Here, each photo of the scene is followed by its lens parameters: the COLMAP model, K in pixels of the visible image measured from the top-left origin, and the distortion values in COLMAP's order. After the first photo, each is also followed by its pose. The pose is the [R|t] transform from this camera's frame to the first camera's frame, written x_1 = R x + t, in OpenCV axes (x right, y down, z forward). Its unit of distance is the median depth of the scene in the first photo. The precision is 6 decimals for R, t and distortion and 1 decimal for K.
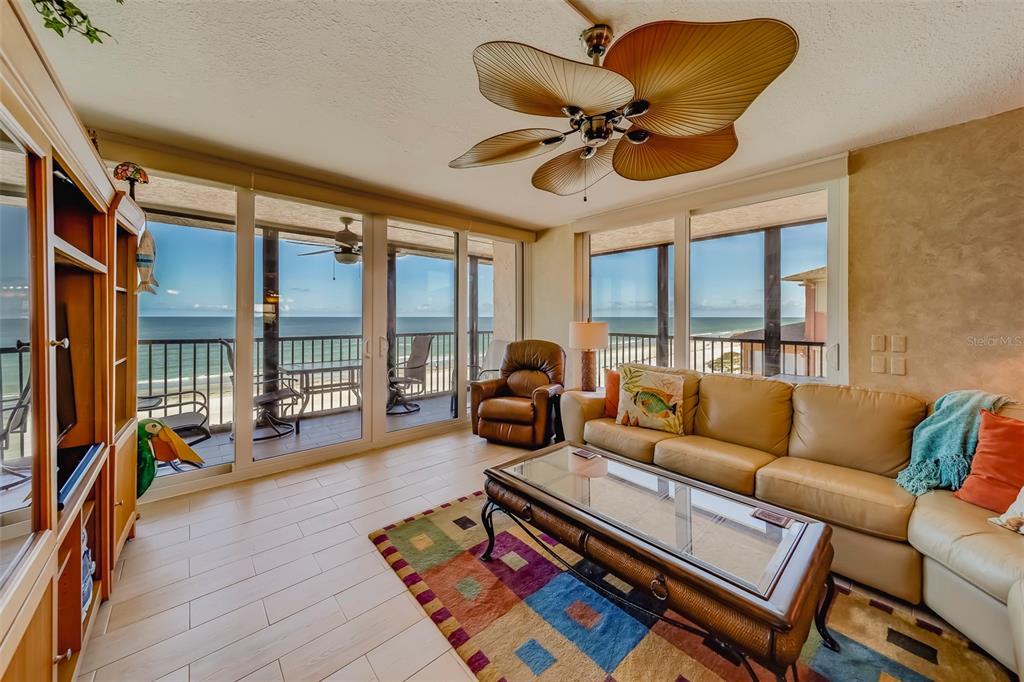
lens RADIAL K [[361.0, 0, 530.4], [0, 361.0, 313.5], [0, 0, 1]] dist [0.006050, 0.000068]
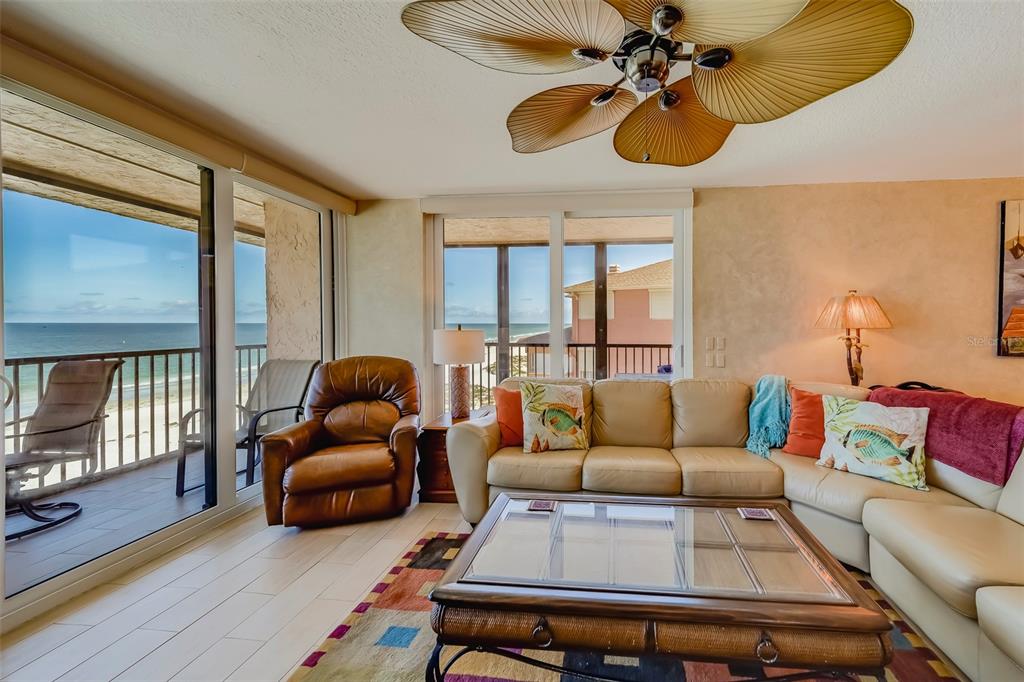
lens RADIAL K [[363.7, 0, 515.3], [0, 363.7, 324.1], [0, 0, 1]] dist [0.003496, 0.000031]
pose [[0.747920, -0.000180, 0.663789, -0.326130], [-0.007542, 0.999933, 0.008769, 0.005332], [-0.663746, -0.011565, 0.747869, 0.398496]]
